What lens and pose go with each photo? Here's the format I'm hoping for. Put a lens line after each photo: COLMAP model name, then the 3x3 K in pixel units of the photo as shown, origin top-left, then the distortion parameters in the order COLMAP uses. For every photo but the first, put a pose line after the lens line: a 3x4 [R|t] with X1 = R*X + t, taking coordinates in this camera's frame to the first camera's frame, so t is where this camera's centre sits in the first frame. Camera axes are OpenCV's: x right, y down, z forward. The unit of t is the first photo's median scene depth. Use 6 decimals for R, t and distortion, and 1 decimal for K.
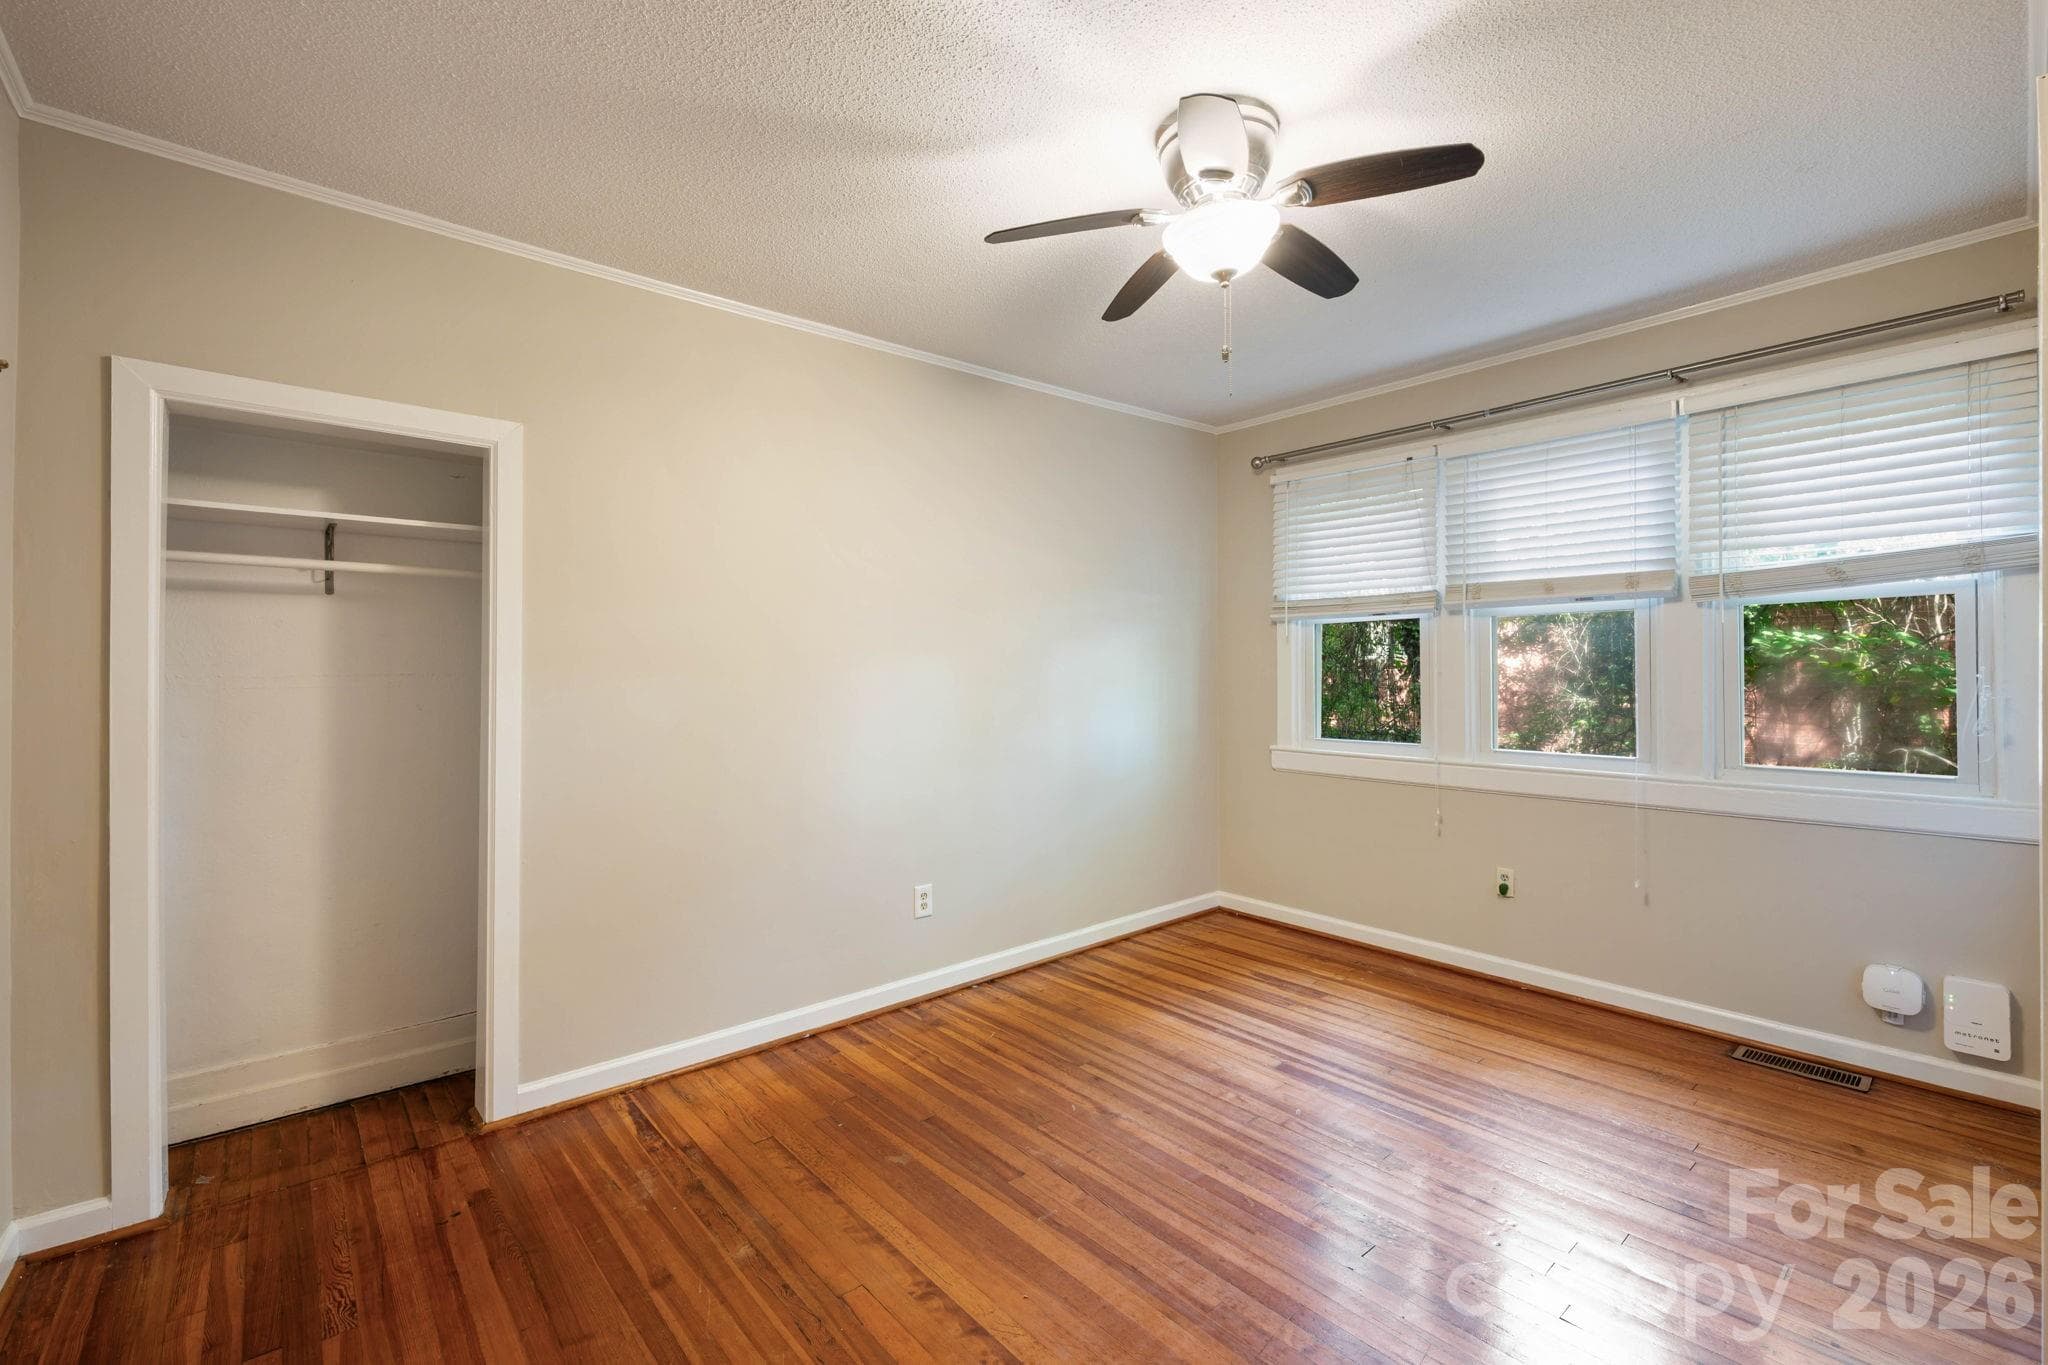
lens RADIAL K [[856.7, 0, 1025.3], [0, 856.7, 660.4], [0, 0, 1]] dist [-0.000197, -0.000218]
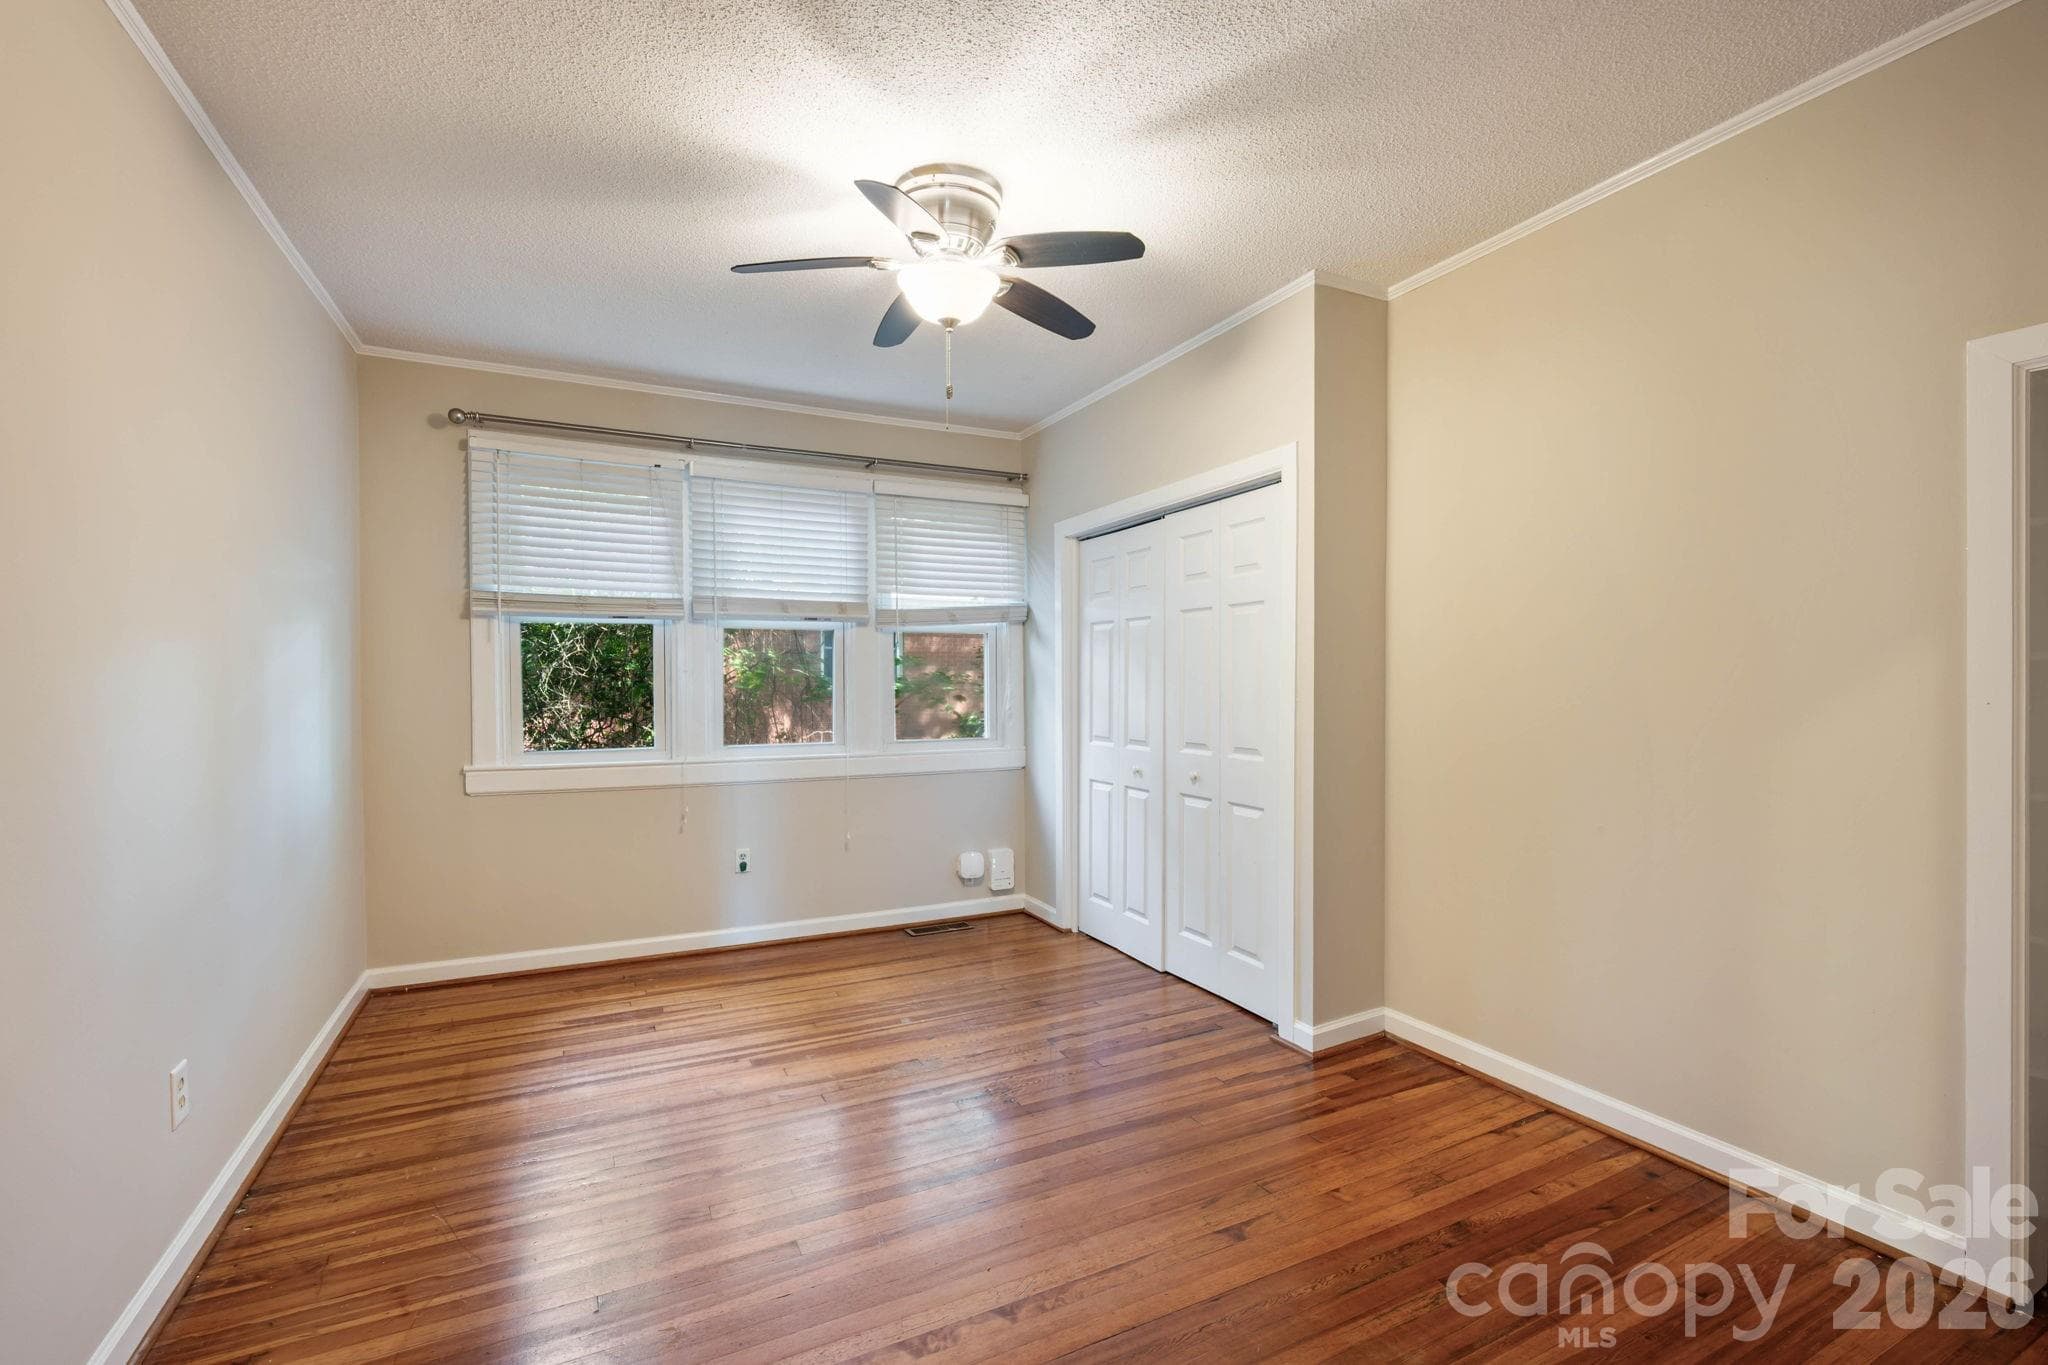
lens RADIAL K [[895.9, 0, 1024.8], [0, 895.9, 684.3], [0, 0, 1]] dist [-0.001506, -0.000324]
pose [[0.261834, -0.000662, 0.965113, -0.487097], [-0.012018, 0.999920, 0.003946, 0.013731], [-0.965038, -0.012632, 0.261805, 0.319953]]
